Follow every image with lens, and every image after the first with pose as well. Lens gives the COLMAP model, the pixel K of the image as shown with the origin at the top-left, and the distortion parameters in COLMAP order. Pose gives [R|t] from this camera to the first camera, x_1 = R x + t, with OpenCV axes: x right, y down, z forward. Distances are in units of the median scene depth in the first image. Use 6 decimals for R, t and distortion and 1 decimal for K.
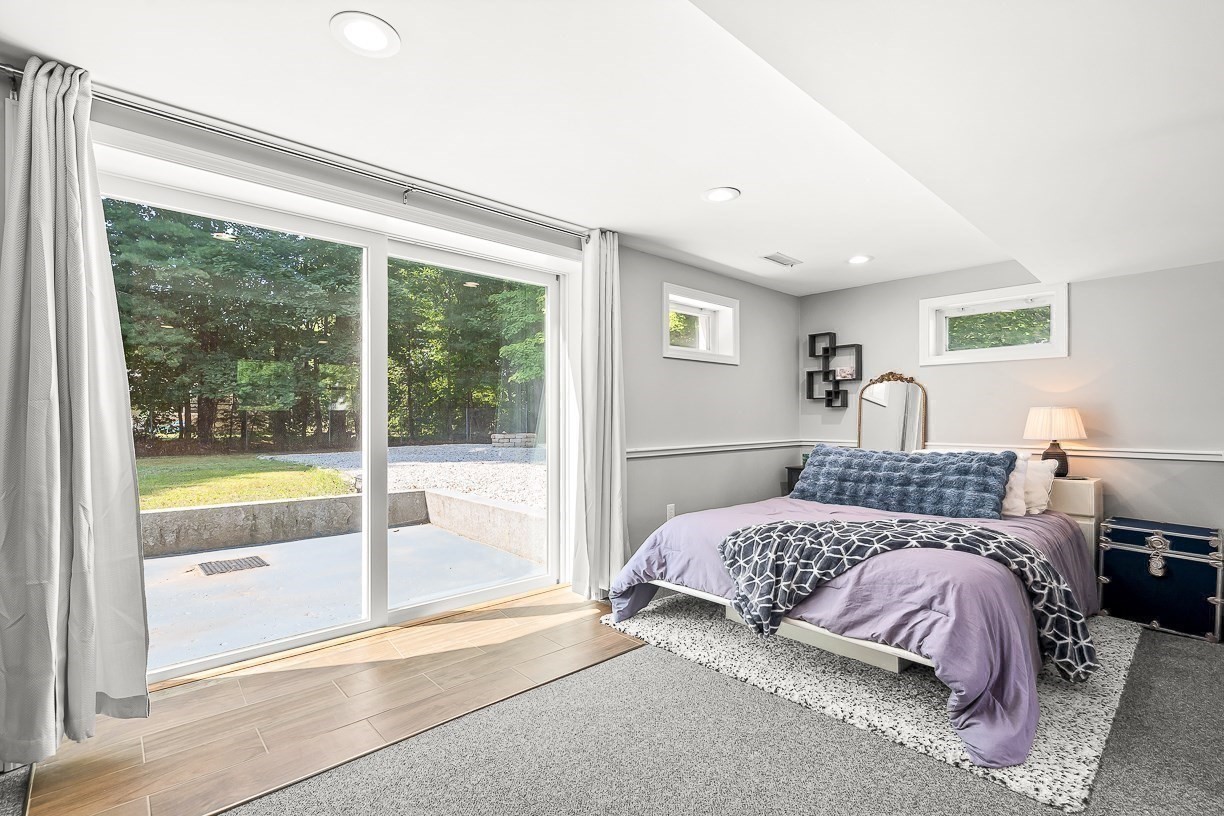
lens RADIAL K [[570.2, 0, 618.6], [0, 570.2, 409.5], [0, 0, 1]] dist [0.003745, -0.001957]
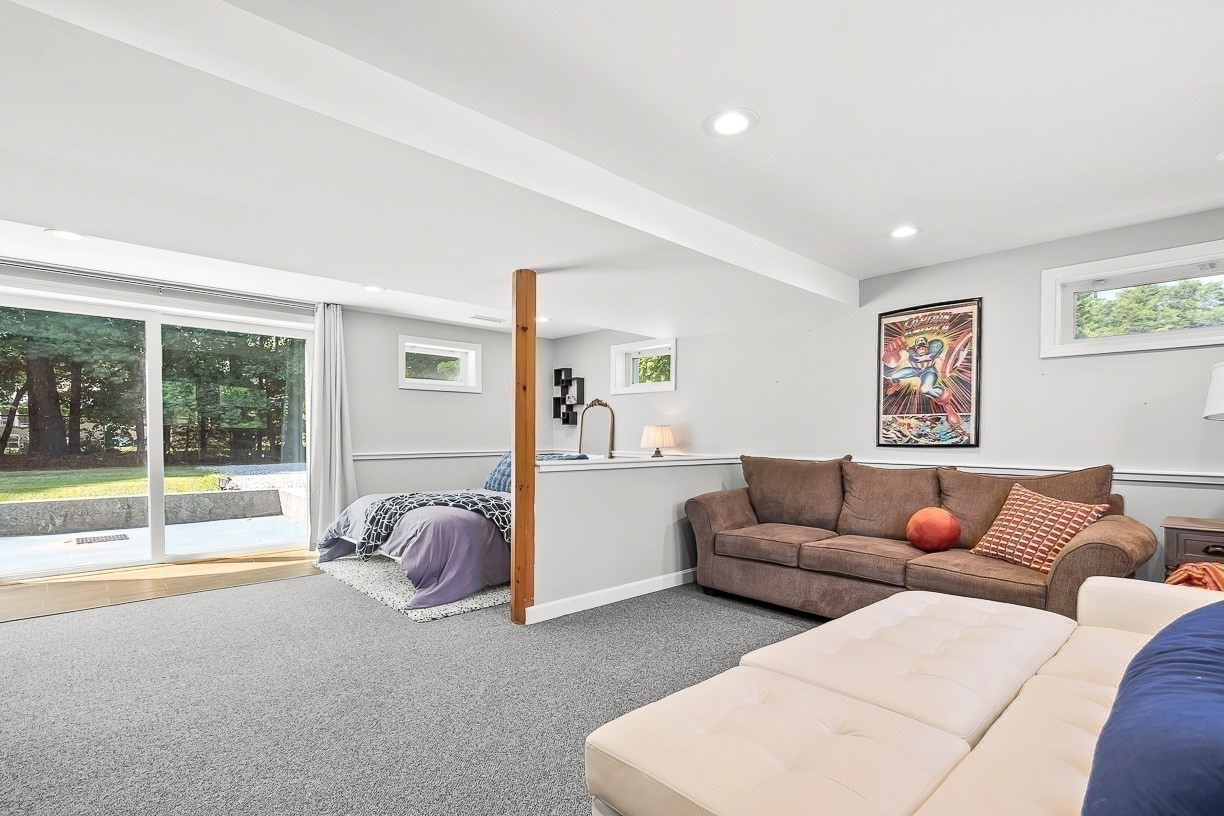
lens RADIAL K [[570.2, 0, 607.3], [0, 570.2, 446.9], [0, 0, 1]] dist [0.003745, -0.001957]
pose [[0.999854, 0.003059, 0.016806, 0.493894], [-0.003709, 0.999241, 0.038776, -0.004336], [-0.016675, -0.038832, 0.999107, -0.363339]]
